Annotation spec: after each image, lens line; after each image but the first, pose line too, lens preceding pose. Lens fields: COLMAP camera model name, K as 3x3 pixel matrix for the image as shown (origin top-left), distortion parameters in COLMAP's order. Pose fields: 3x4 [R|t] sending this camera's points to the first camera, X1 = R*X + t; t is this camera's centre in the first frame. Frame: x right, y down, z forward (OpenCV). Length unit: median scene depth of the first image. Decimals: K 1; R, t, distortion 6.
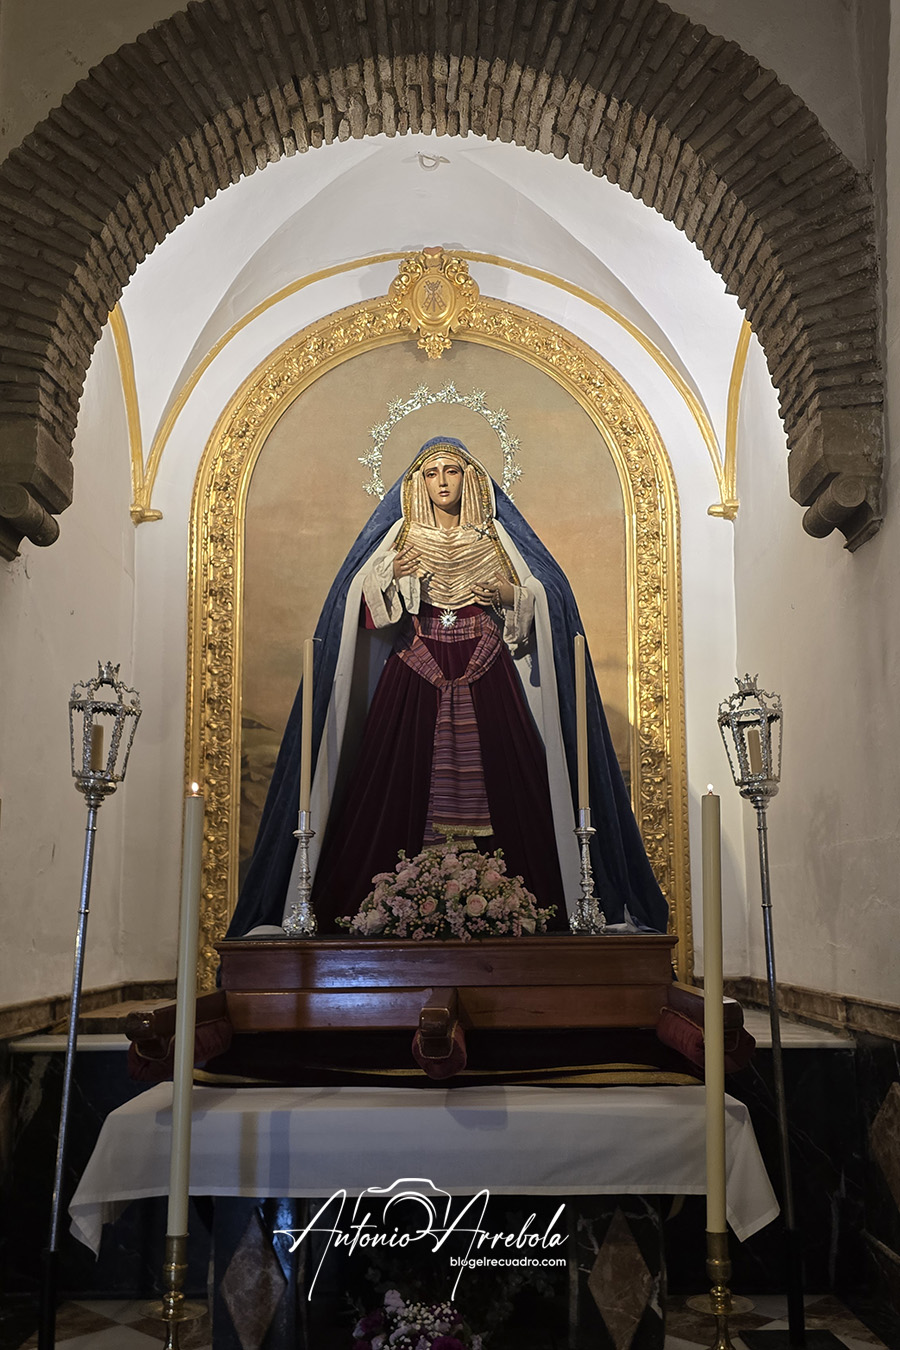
lens RADIAL K [[1215.7, 0, 452.4], [0, 1215.7, 730.8], [0, 0, 1]] dist [0.041852, -0.008600]
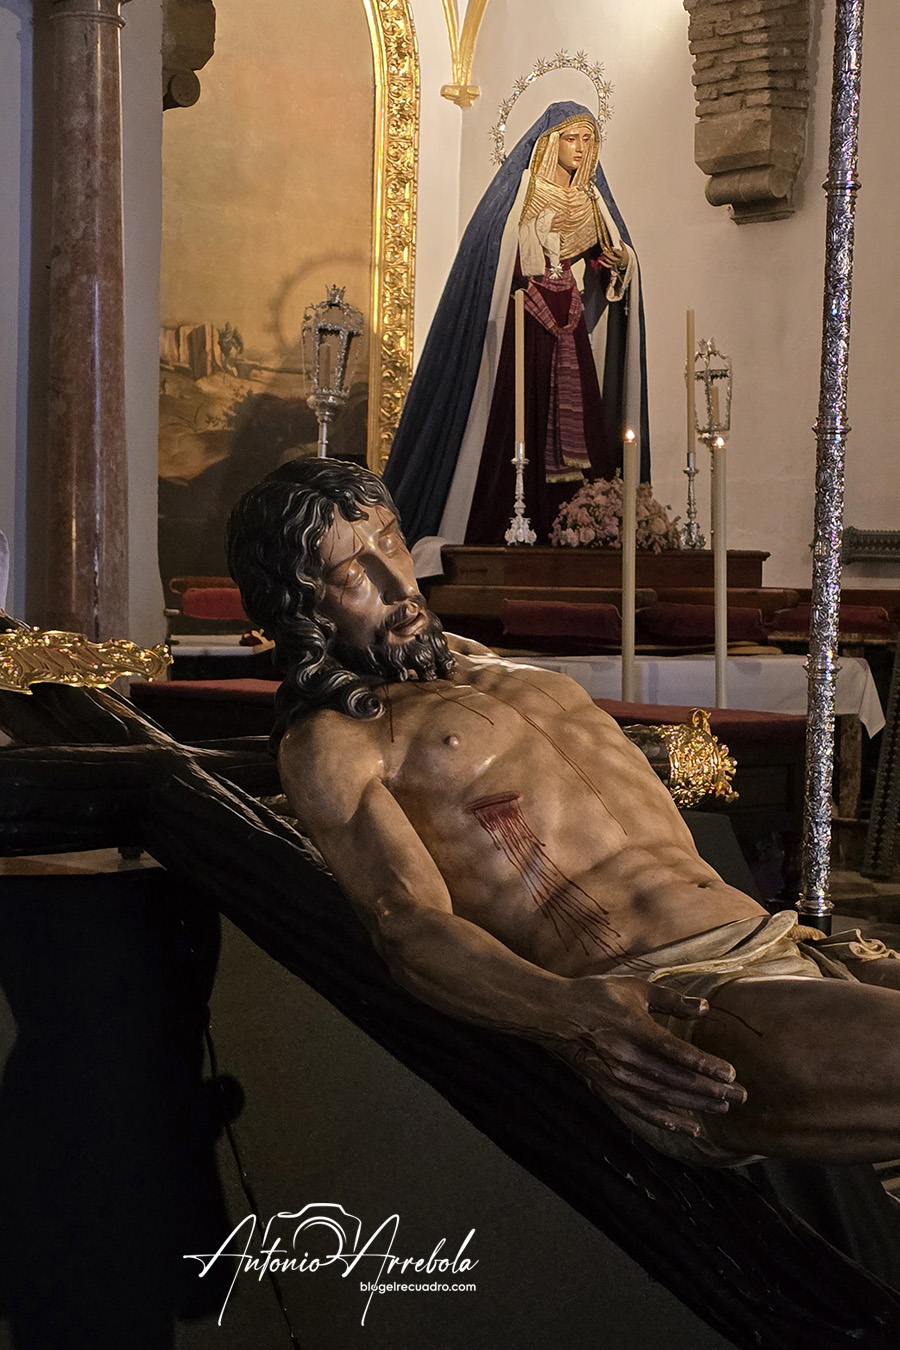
lens RADIAL K [[2730.0, 0, 450.0], [0, 2730.0, 675.0], [0, 0, 1]] dist [0.226323, -0.149120]
pose [[0.735198, -0.005248, 0.677832, -1.711917], [-0.119680, 0.983256, 0.137421, -0.058005], [-0.667204, -0.182154, 0.722260, -0.791124]]
